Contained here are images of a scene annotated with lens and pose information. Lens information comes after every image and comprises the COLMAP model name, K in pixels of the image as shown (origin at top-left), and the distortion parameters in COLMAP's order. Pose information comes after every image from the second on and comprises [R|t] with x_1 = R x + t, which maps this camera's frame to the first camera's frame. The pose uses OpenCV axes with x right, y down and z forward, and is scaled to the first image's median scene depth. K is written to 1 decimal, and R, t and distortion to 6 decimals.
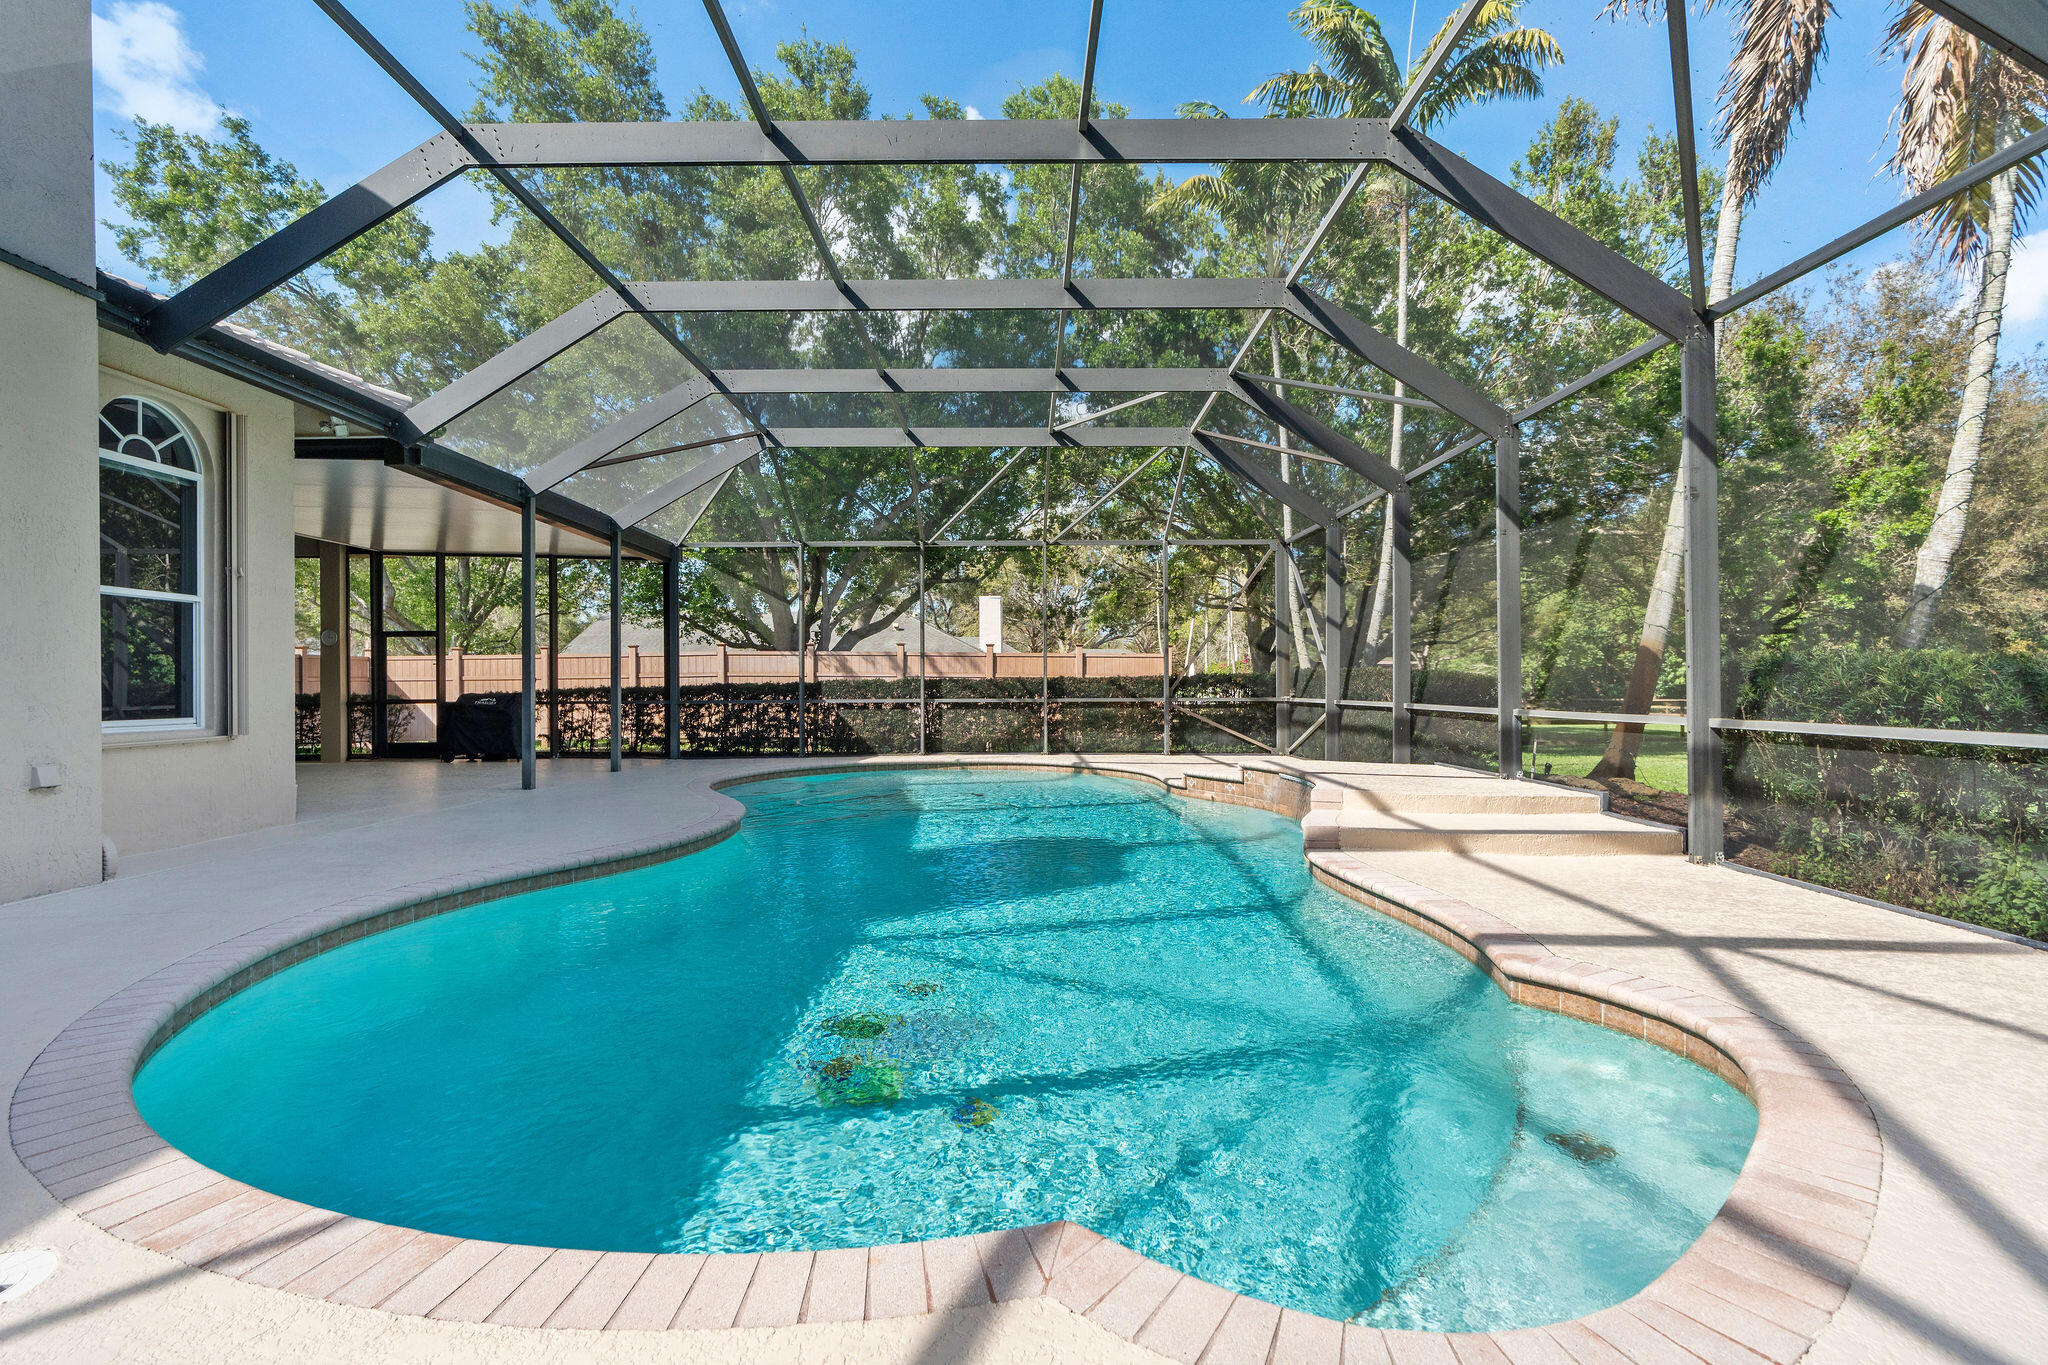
lens RADIAL K [[918.1, 0, 1023.0], [0, 918.1, 690.0], [0, 0, 1]] dist [-0.002481, 0.000962]
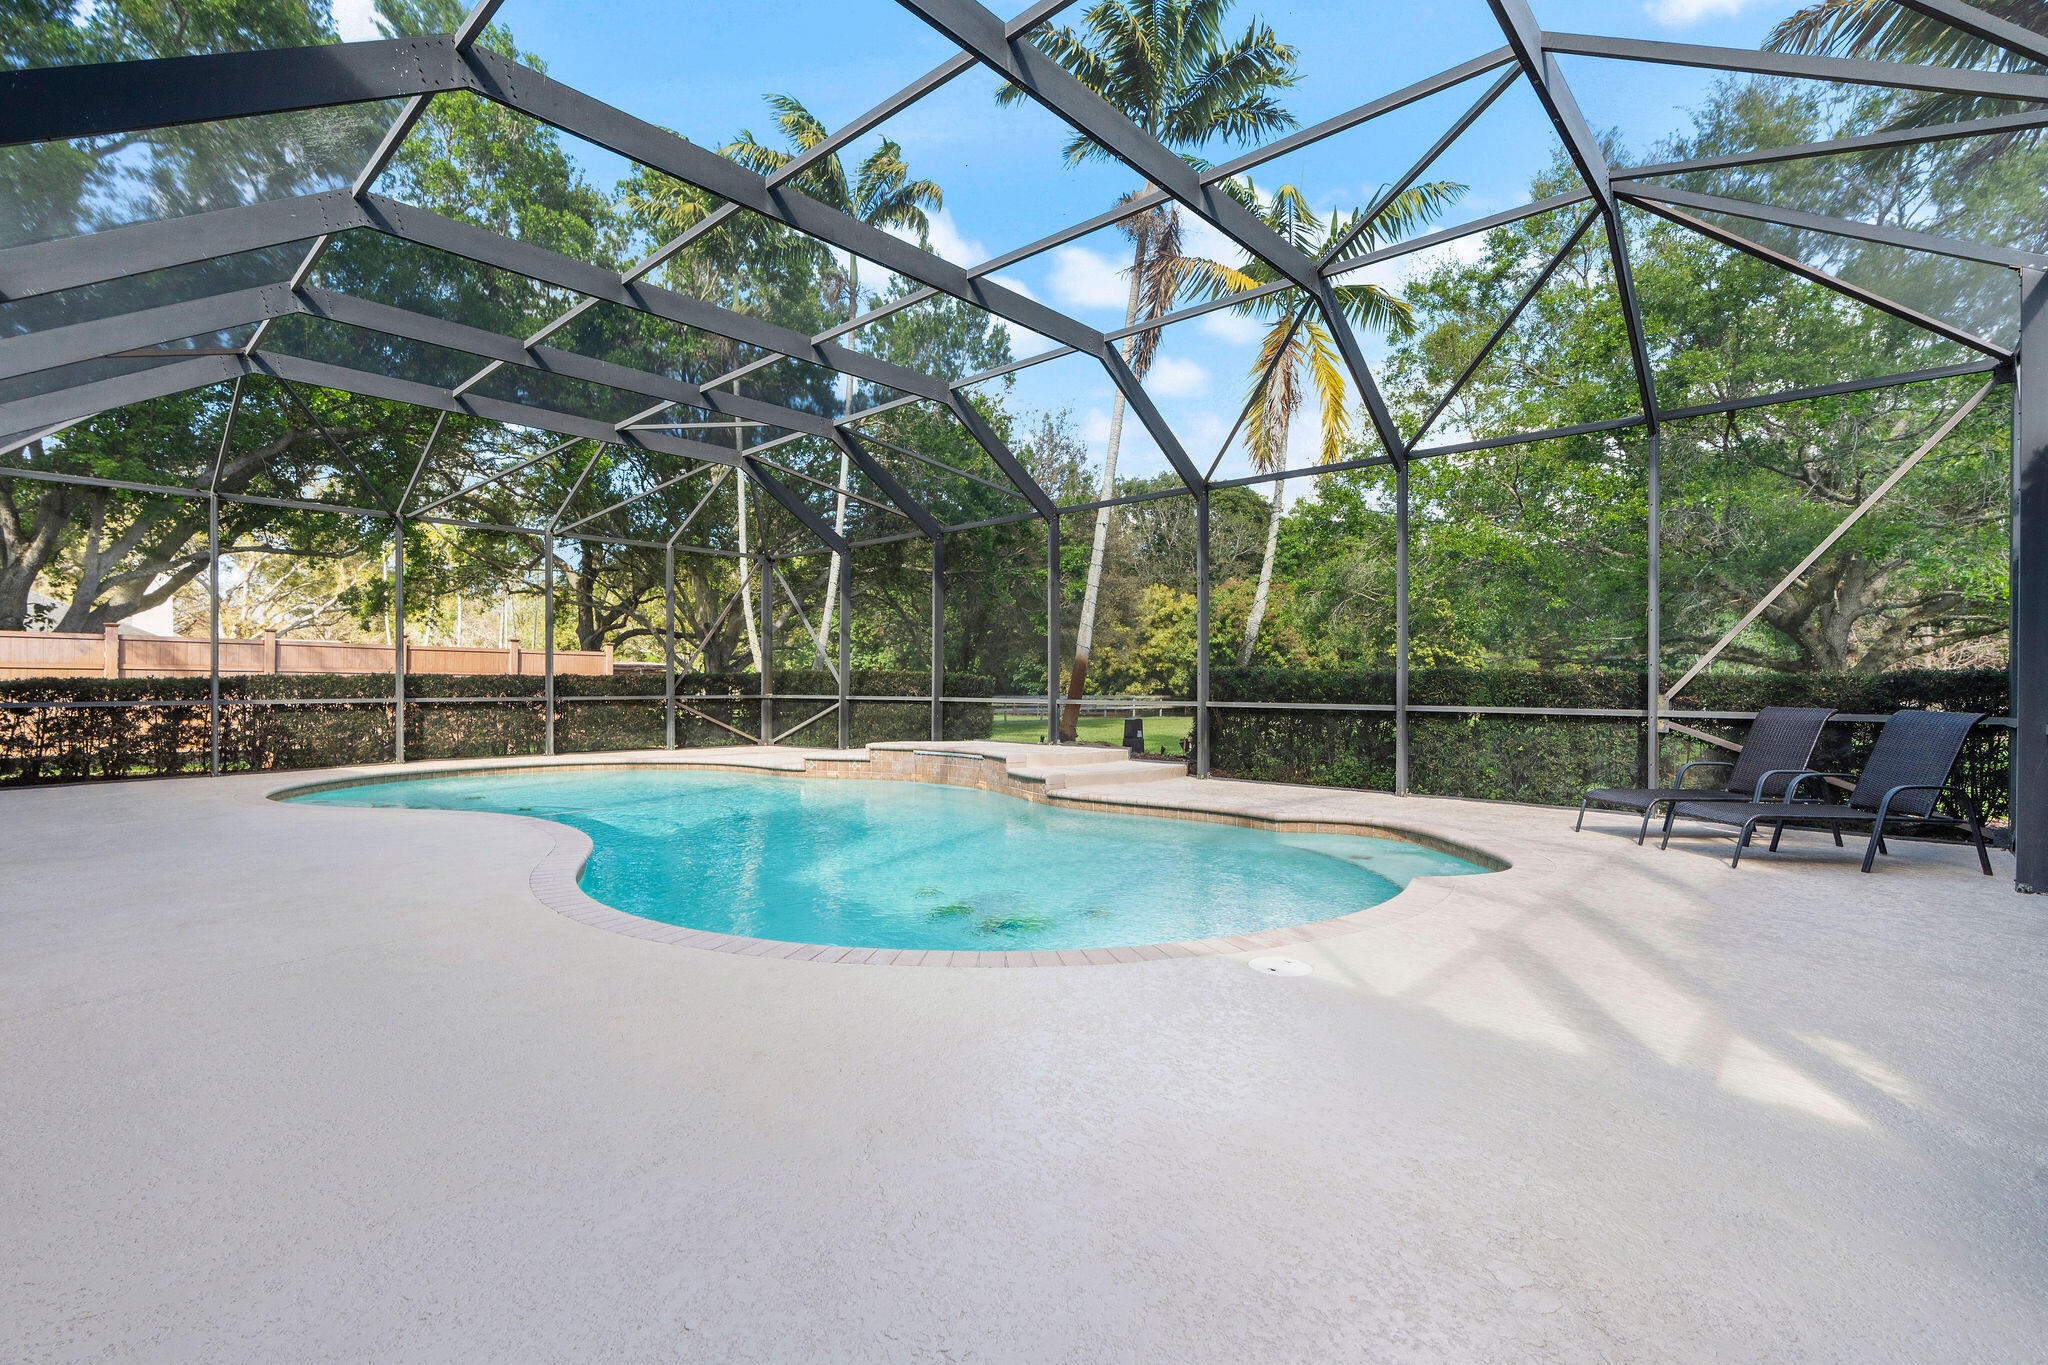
lens RADIAL K [[918.1, 0, 1023.0], [0, 918.1, 690.0], [0, 0, 1]] dist [-0.002481, 0.000962]
pose [[0.677902, -0.001565, 0.735151, -0.344645], [0.000745, 0.999999, 0.001442, 0.001519], [-0.735152, -0.000430, 0.677902, -0.000555]]
